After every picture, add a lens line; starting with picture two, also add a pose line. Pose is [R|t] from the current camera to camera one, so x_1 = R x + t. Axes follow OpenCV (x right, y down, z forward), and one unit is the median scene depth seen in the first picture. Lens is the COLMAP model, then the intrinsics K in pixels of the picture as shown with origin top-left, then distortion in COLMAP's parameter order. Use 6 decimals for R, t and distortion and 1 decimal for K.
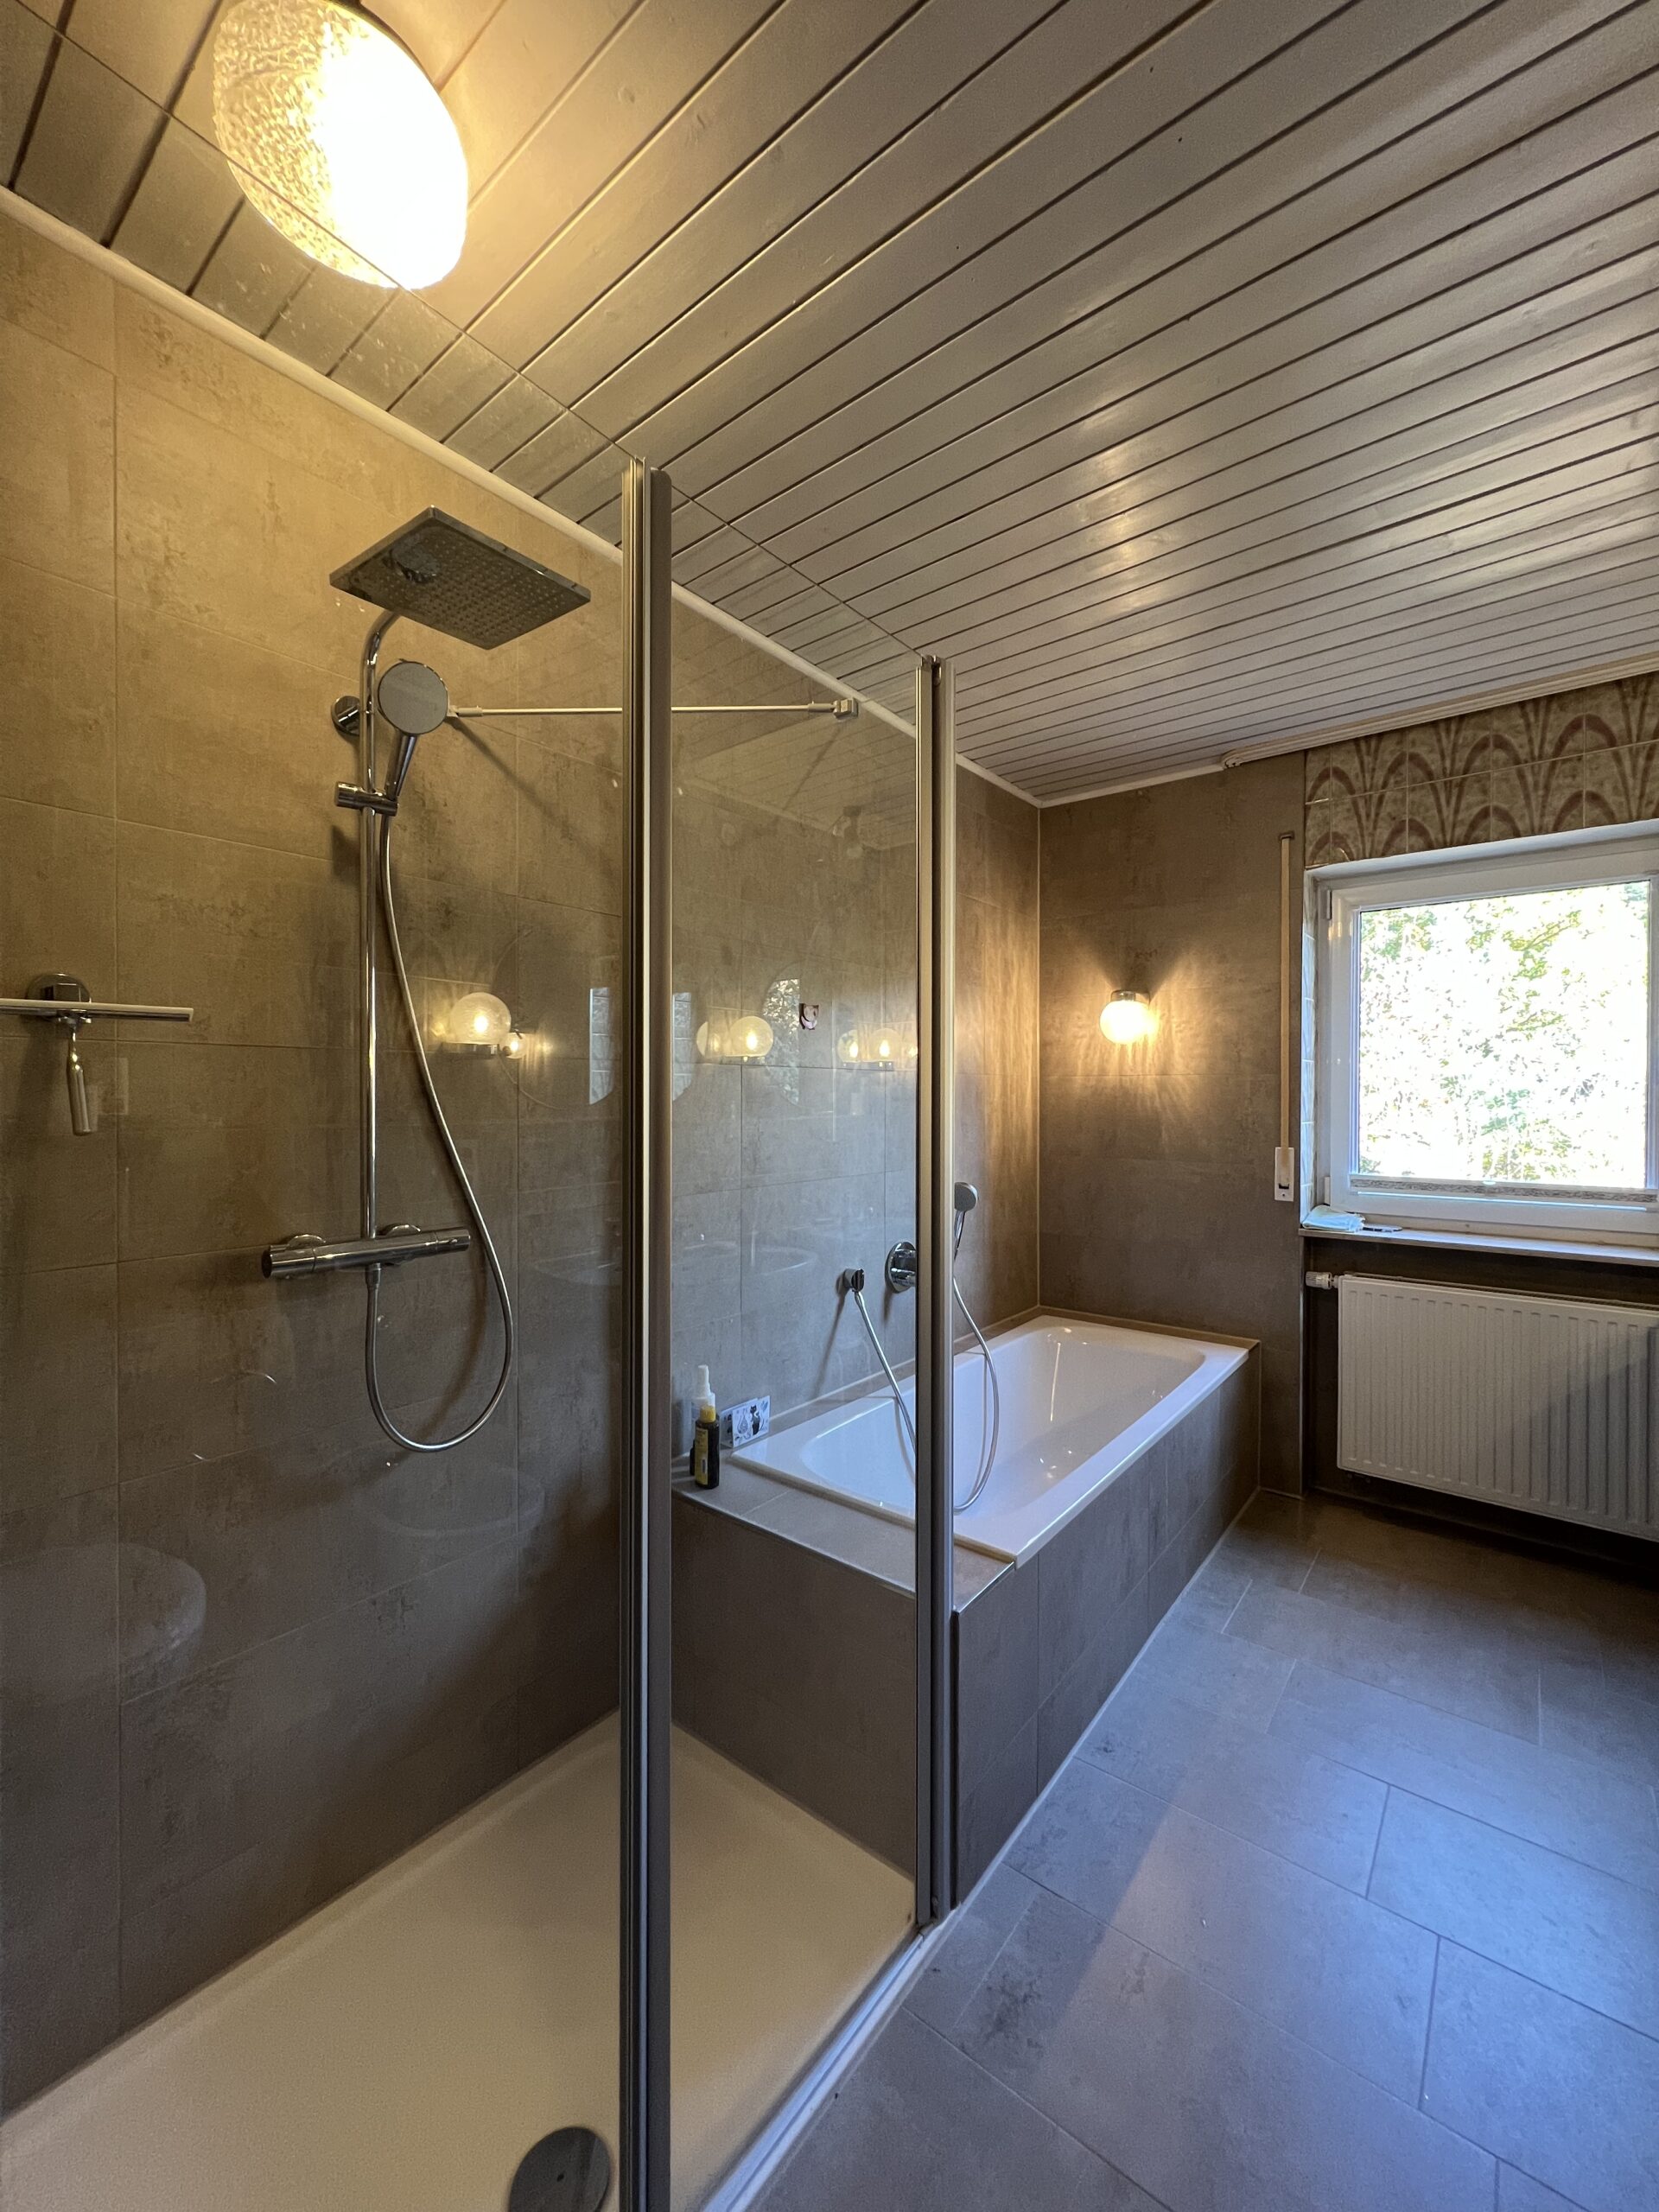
lens RADIAL K [[881.5, 0, 836.3], [0, 881.5, 1098.8], [0, 0, 1]] dist [-0.002216, 0.000257]
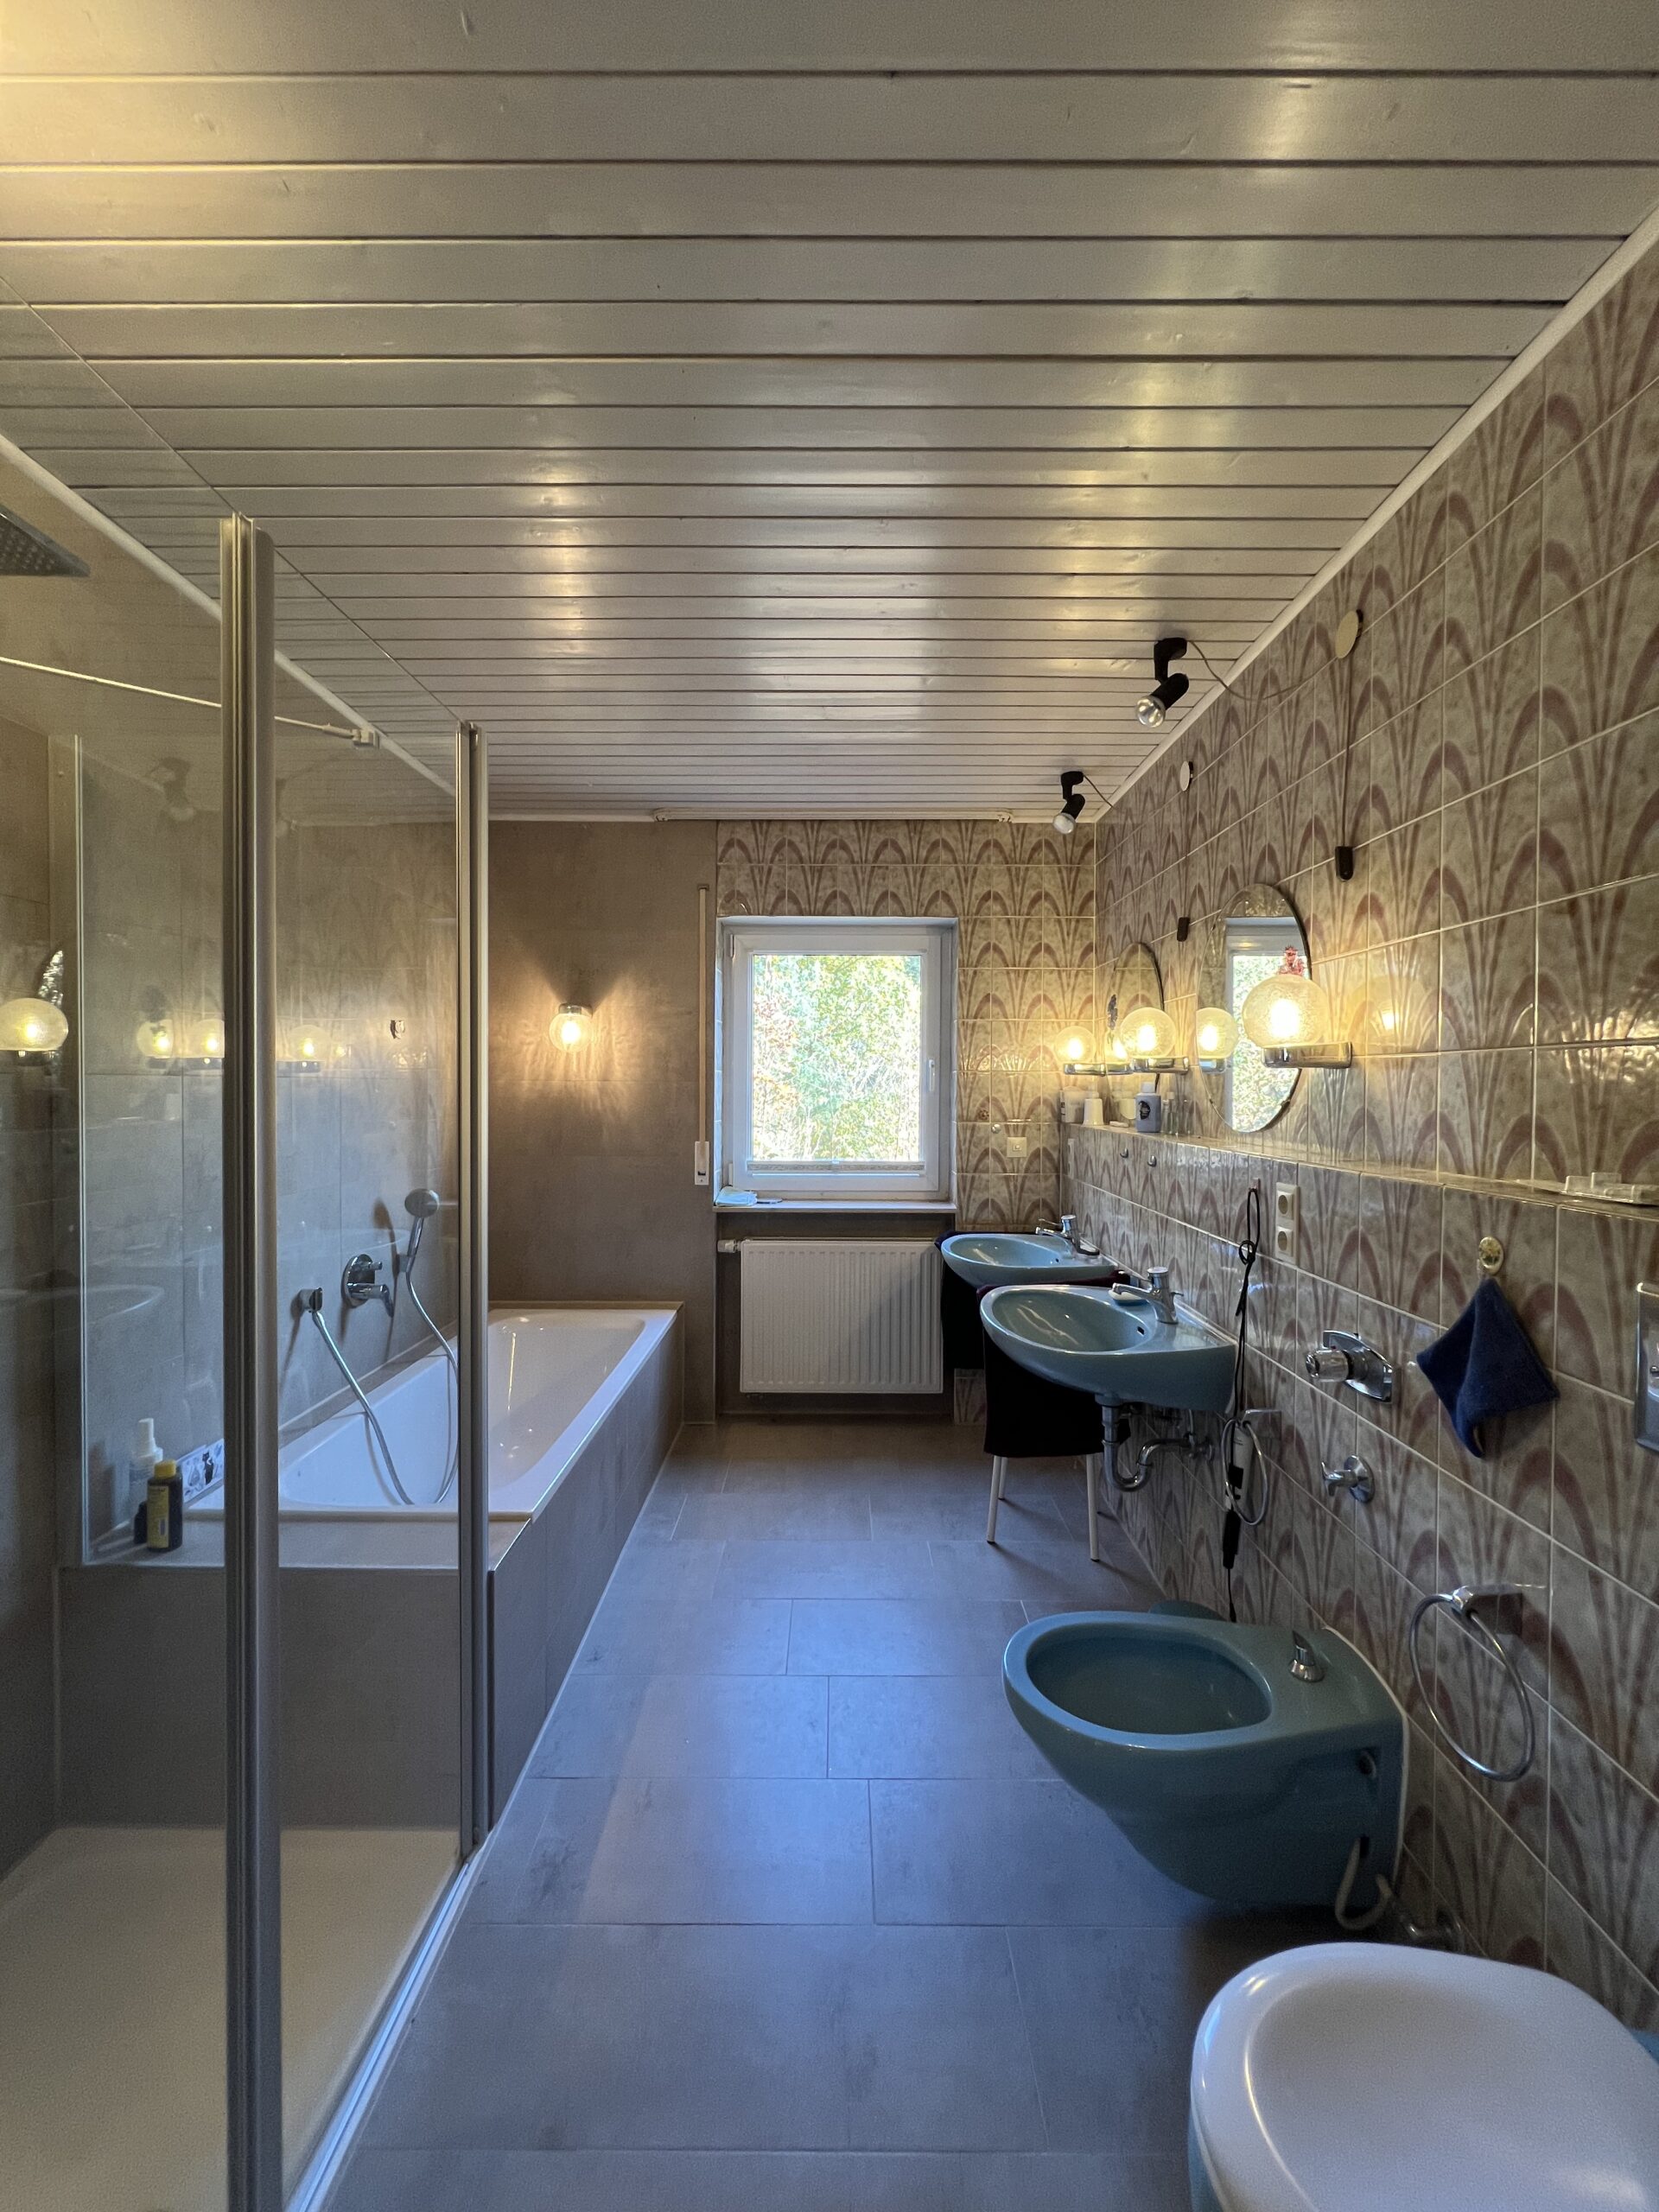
lens RADIAL K [[881.5, 0, 836.3], [0, 881.5, 1098.8], [0, 0, 1]] dist [-0.002216, 0.000257]
pose [[0.784836, -0.006324, 0.619671, -0.116918], [-0.001887, 0.999919, 0.012594, -0.022774], [-0.619700, -0.011054, 0.784761, -0.087286]]
